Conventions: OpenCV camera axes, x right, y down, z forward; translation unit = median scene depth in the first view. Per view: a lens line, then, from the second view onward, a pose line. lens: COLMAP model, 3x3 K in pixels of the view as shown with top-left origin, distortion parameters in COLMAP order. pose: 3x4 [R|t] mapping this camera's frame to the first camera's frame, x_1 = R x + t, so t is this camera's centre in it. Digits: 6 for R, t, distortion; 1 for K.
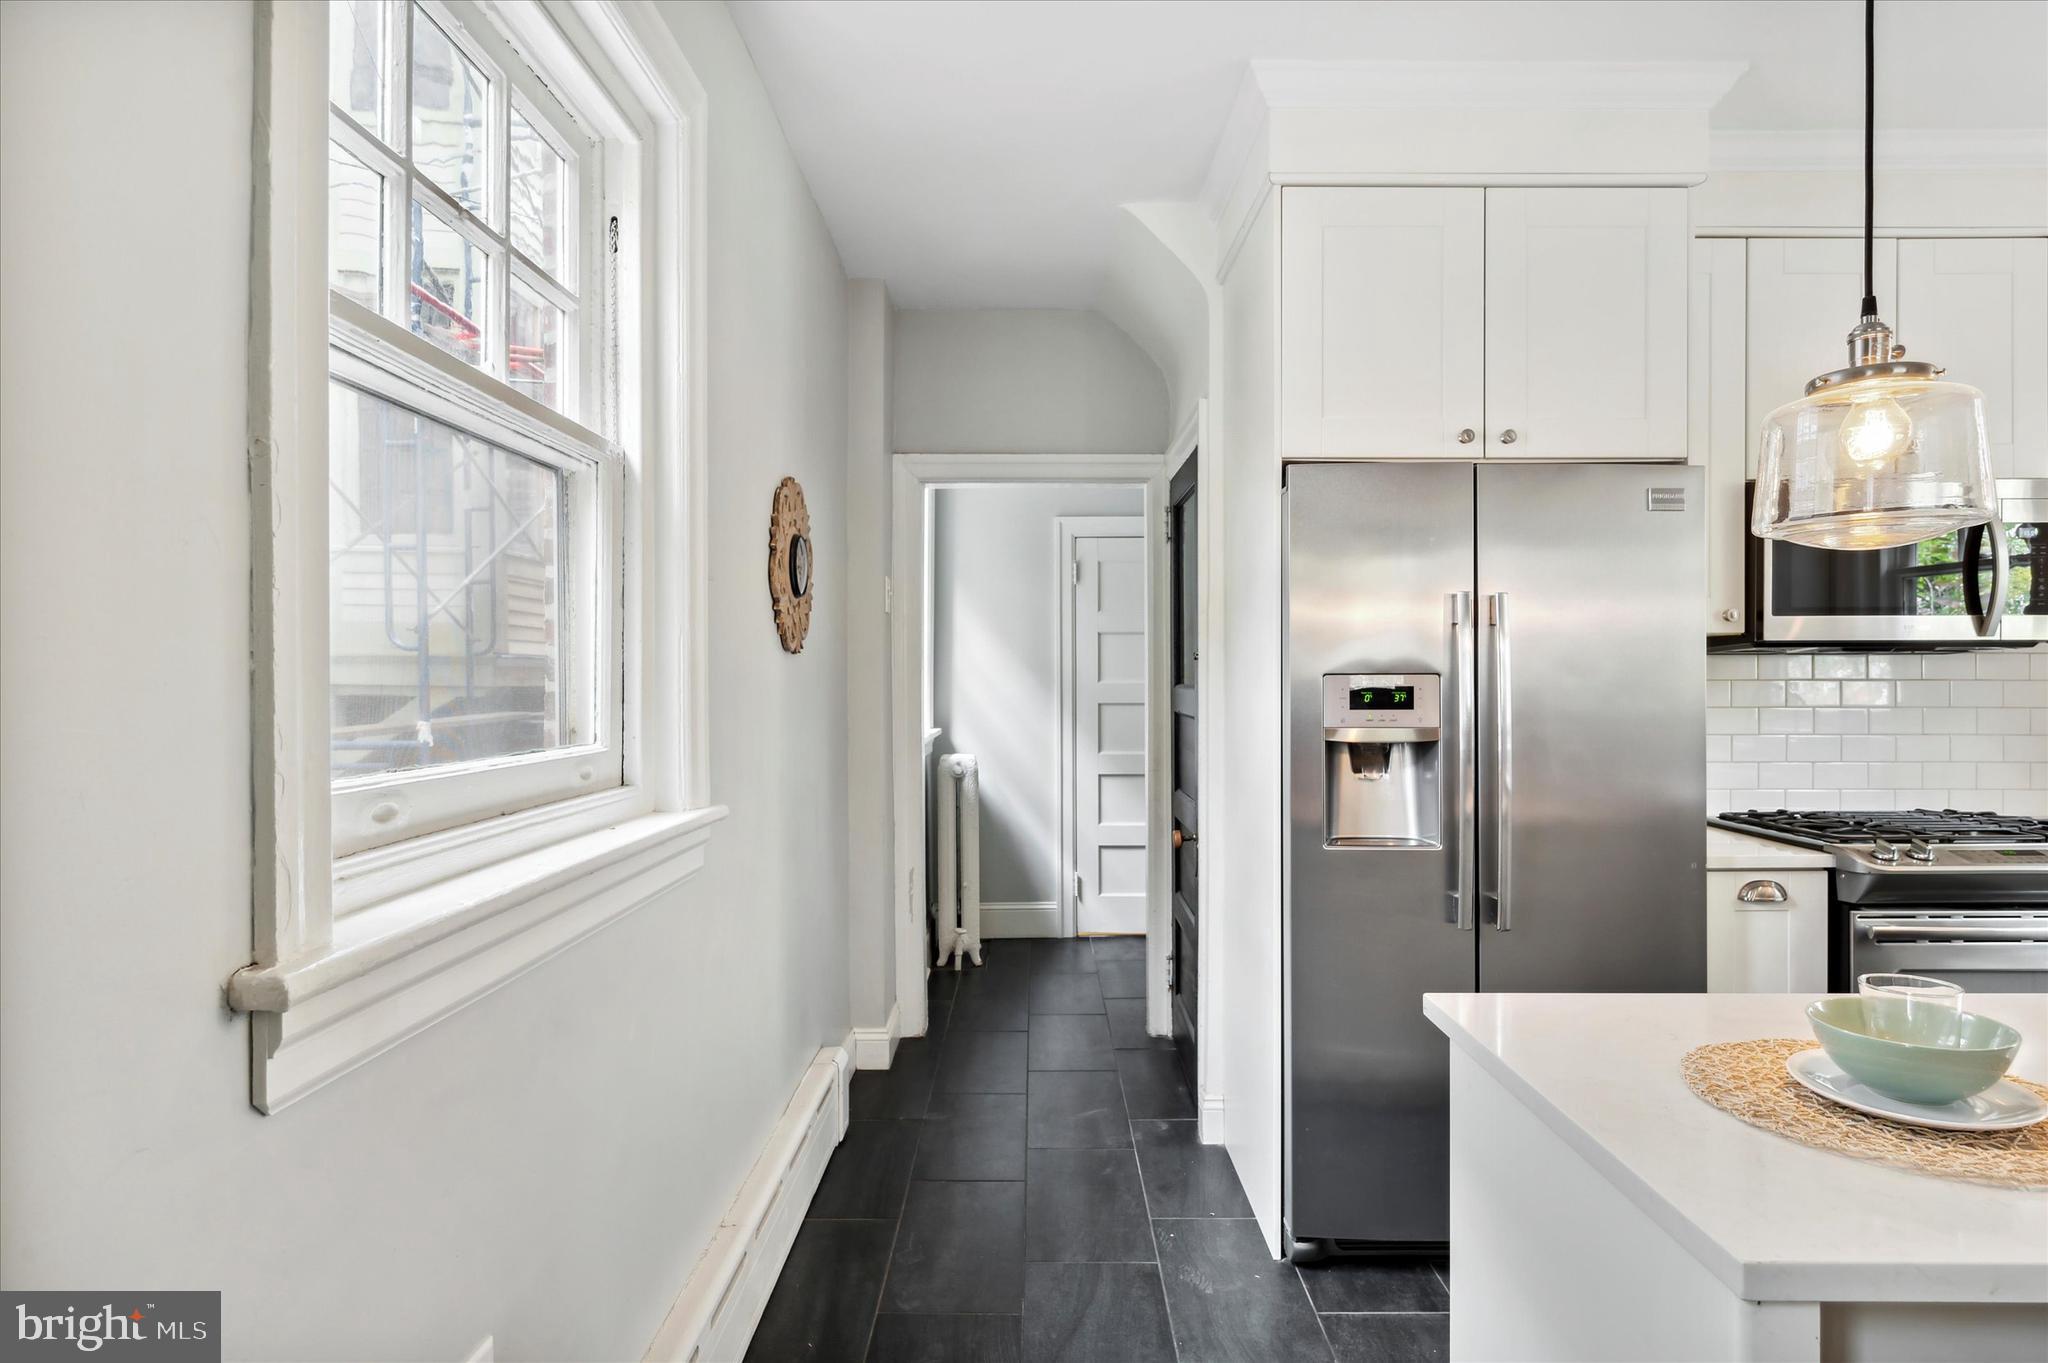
lens RADIAL K [[1094.8, 0, 1027.6], [0, 1094.8, 691.1], [0, 0, 1]] dist [0.000558, 0.000768]
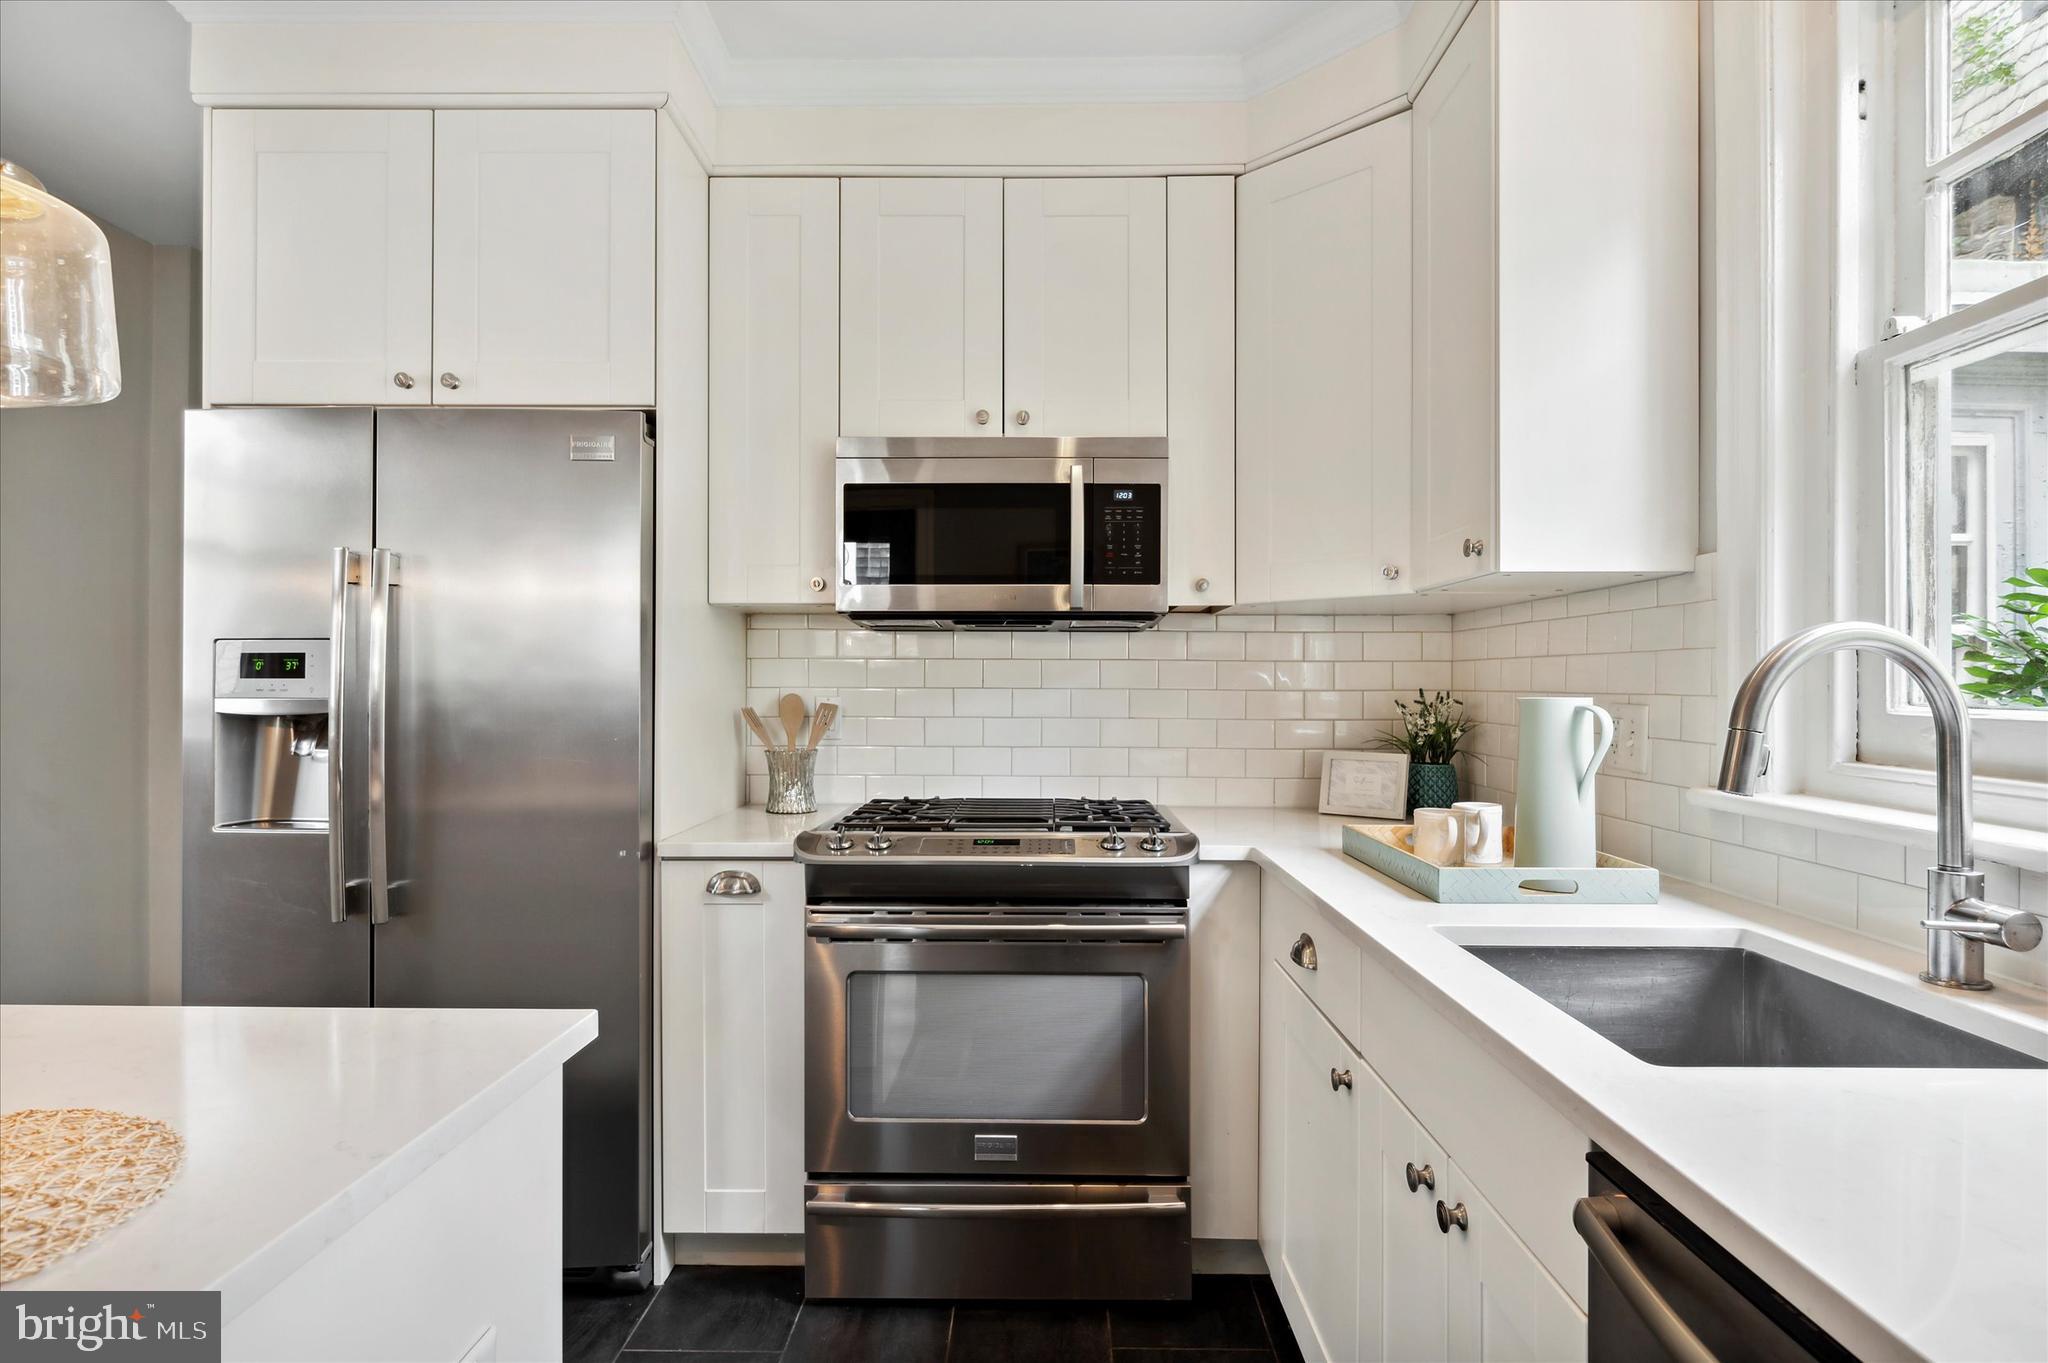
lens RADIAL K [[1042.7, 0, 1025.2], [0, 1042.7, 677.4], [0, 0, 1]] dist [-0.004747, -0.000339]
pose [[0.999952, 0.006024, -0.007682, 0.928594], [-0.006108, 0.999922, -0.010913, 0.021216], [0.007615, 0.010959, 0.999911, 0.140532]]
